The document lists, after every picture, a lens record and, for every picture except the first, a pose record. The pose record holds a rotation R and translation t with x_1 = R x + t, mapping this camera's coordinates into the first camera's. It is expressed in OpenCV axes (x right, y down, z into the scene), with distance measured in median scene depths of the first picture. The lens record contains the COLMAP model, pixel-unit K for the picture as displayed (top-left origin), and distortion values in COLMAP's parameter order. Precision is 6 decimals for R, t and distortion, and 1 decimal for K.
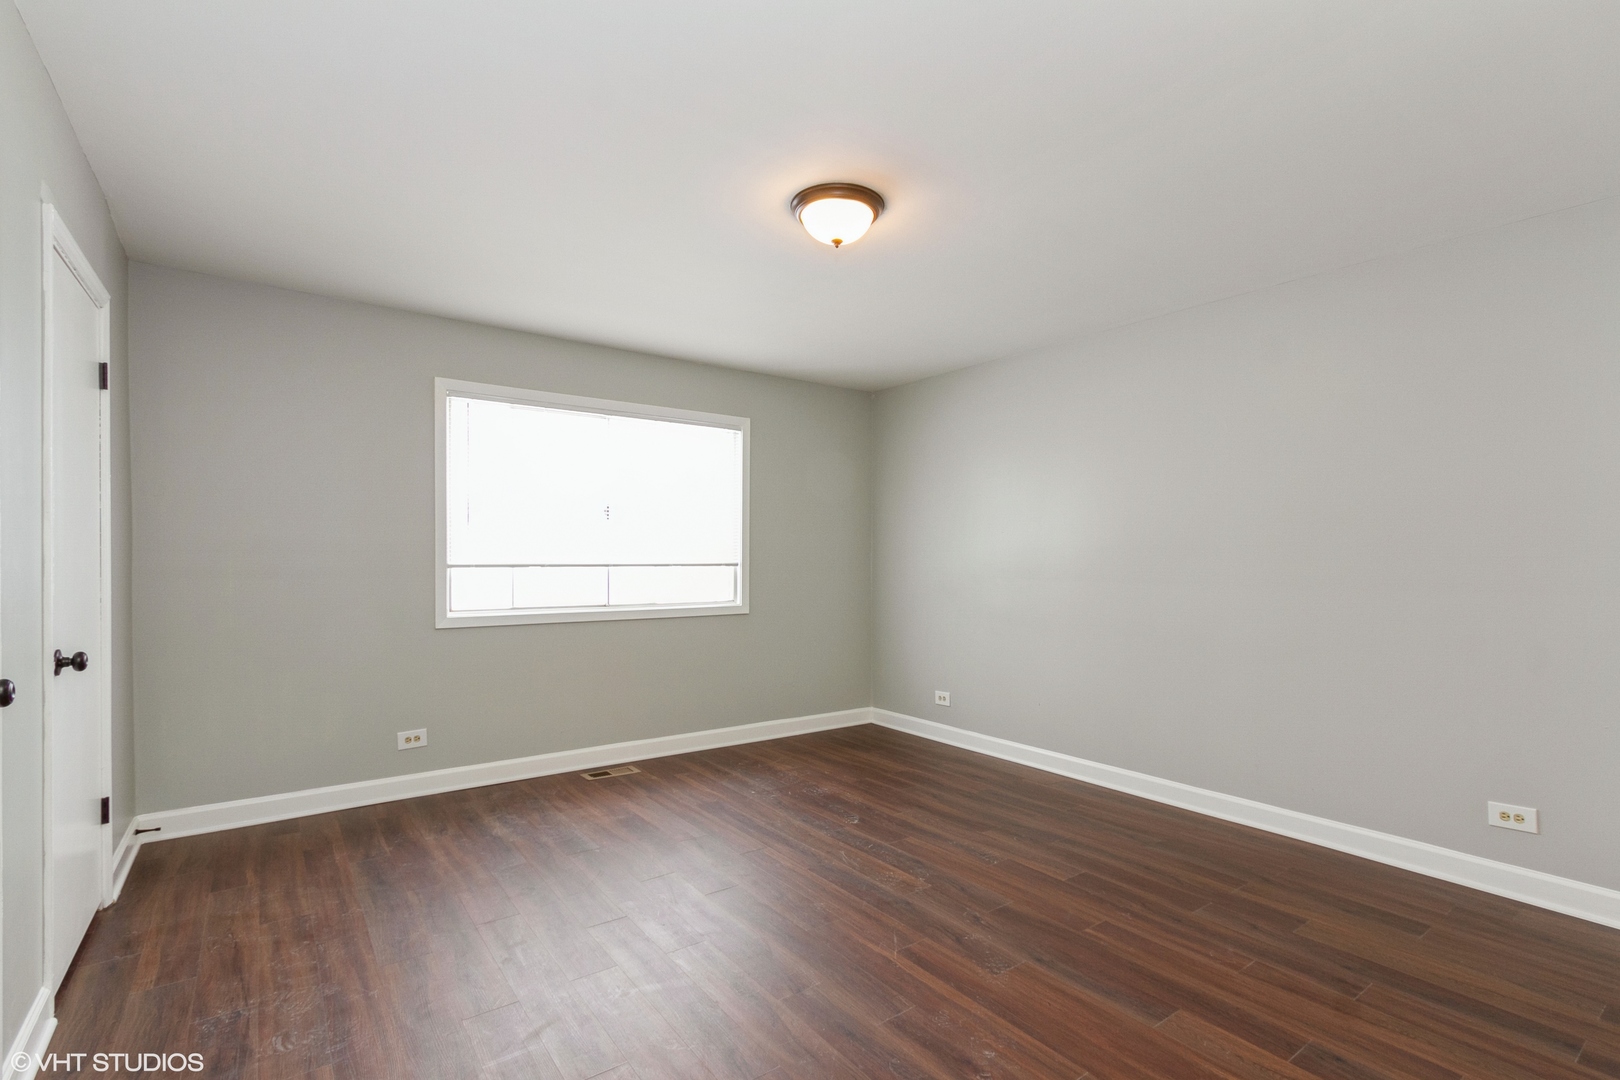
lens RADIAL K [[739.2, 0, 818.9], [0, 739.2, 556.1], [0, 0, 1]] dist [0.003406, 0.000339]
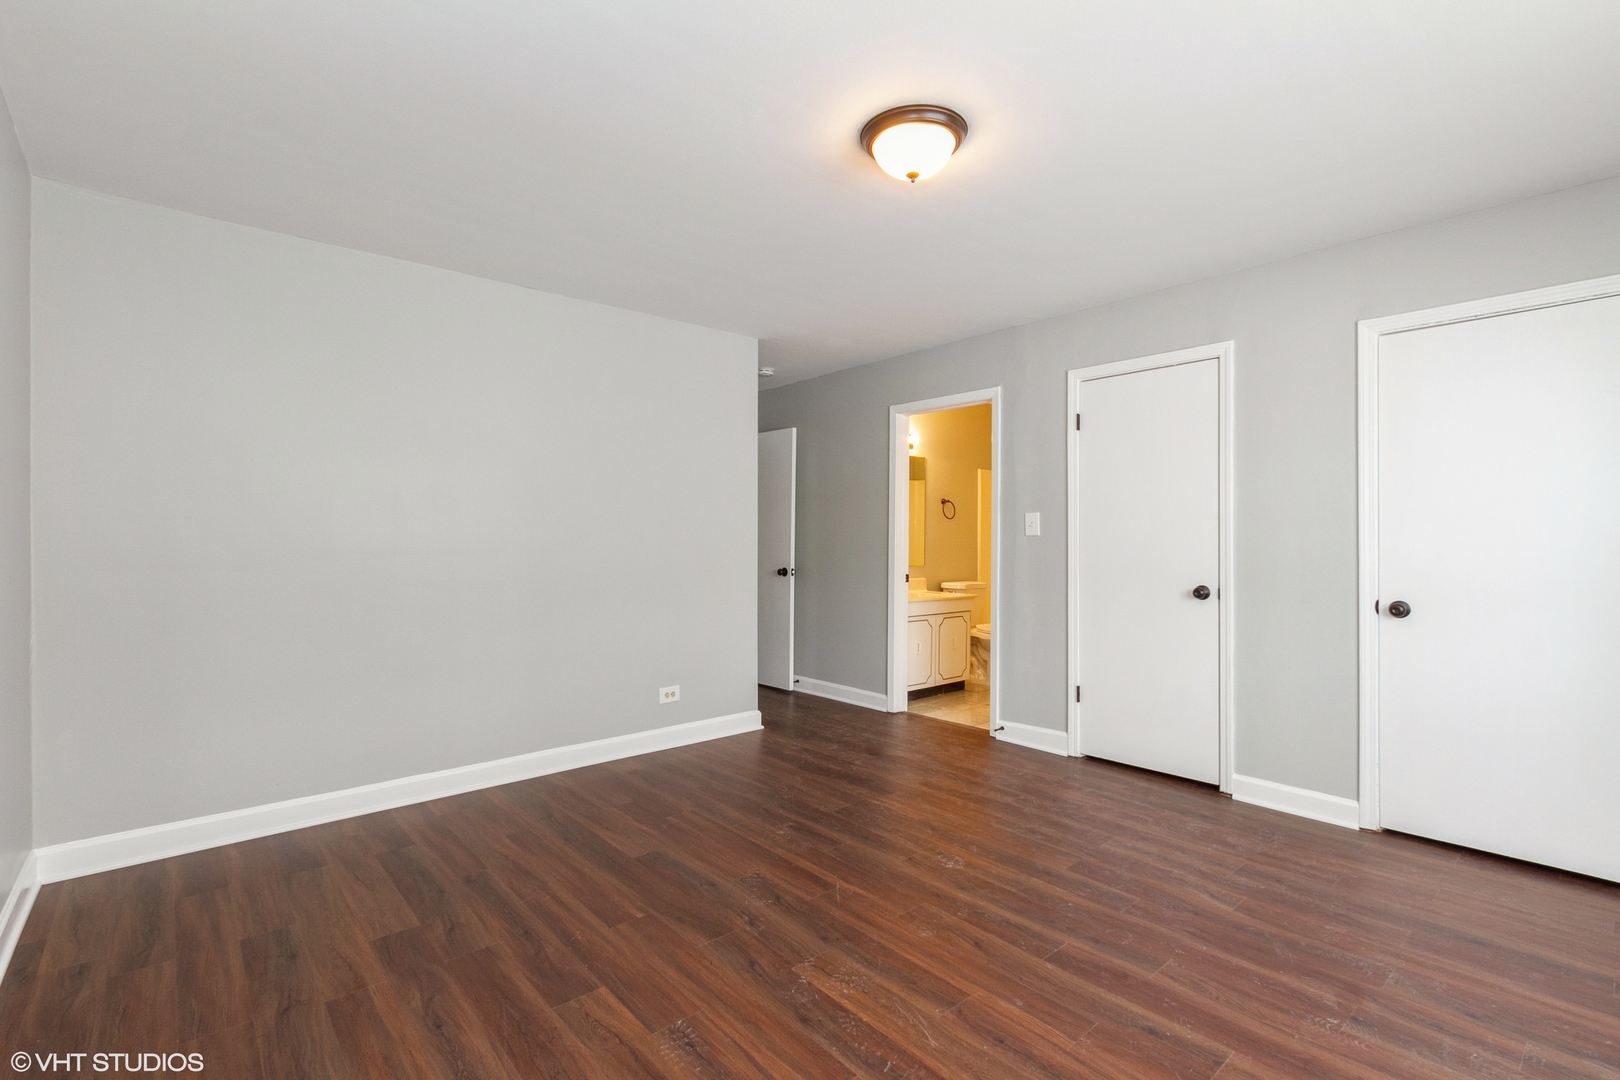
lens RADIAL K [[739.2, 0, 807.2], [0, 739.2, 538.7], [0, 0, 1]] dist [0.003406, 0.000339]
pose [[-0.997448, -0.005671, -0.071165, 0.215524], [-0.005138, 0.999957, -0.007676, 0.018146], [0.071205, -0.007290, -0.997435, 1.962879]]
